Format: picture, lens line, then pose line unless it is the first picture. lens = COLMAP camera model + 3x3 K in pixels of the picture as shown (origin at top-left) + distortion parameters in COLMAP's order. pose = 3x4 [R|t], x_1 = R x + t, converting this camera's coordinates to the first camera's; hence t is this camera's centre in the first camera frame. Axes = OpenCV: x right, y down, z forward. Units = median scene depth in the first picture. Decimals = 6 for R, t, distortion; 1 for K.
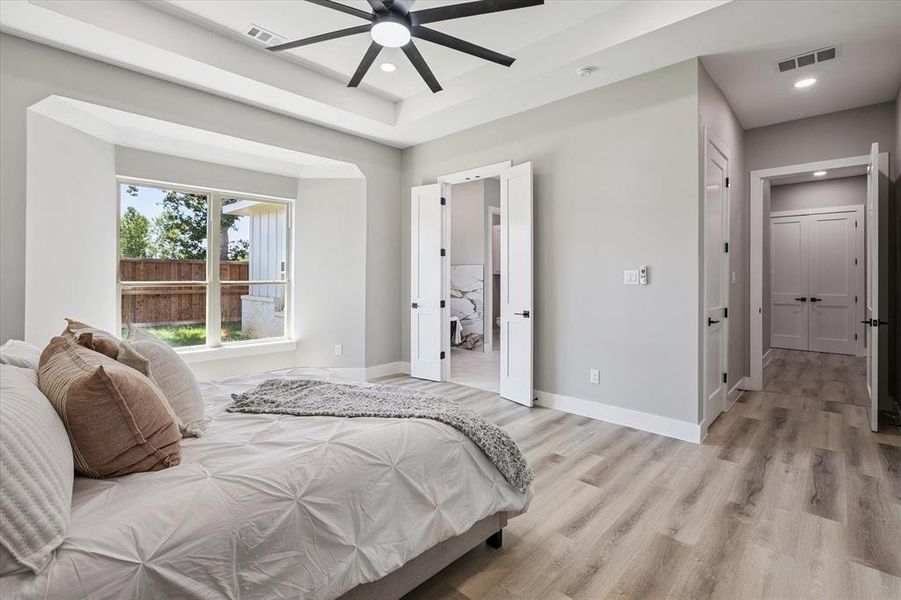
lens RADIAL K [[410.3, 0, 450.3], [0, 410.3, 274.5], [0, 0, 1]] dist [0.002875, 0.000325]
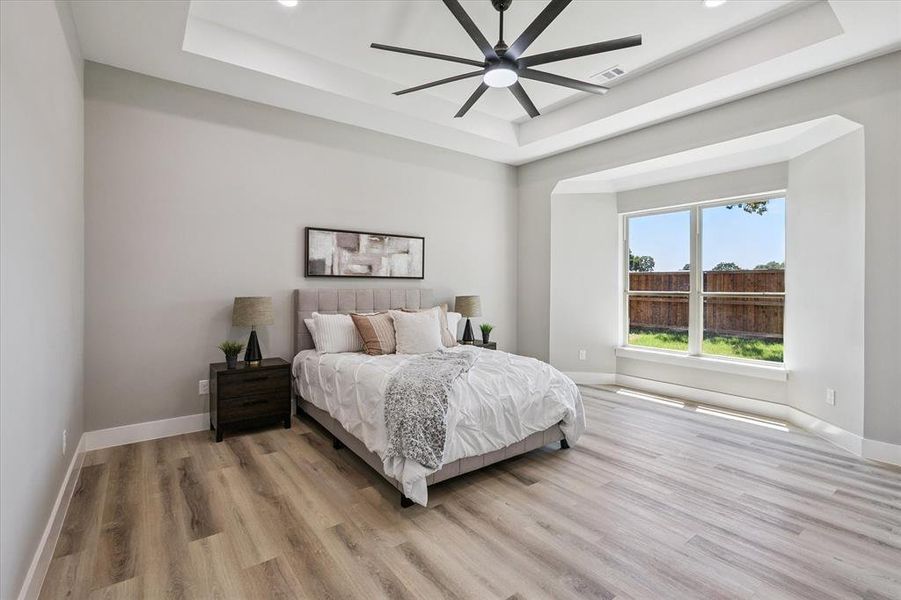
lens RADIAL K [[409.5, 0, 455.5], [0, 409.5, 290.2], [0, 0, 1]] dist [-0.023776, 0.009037]
pose [[-0.146085, 0.008958, -0.989231, 0.594965], [-0.002584, 0.999952, 0.009436, 0.004651], [0.989269, 0.003935, -0.146055, 0.615653]]
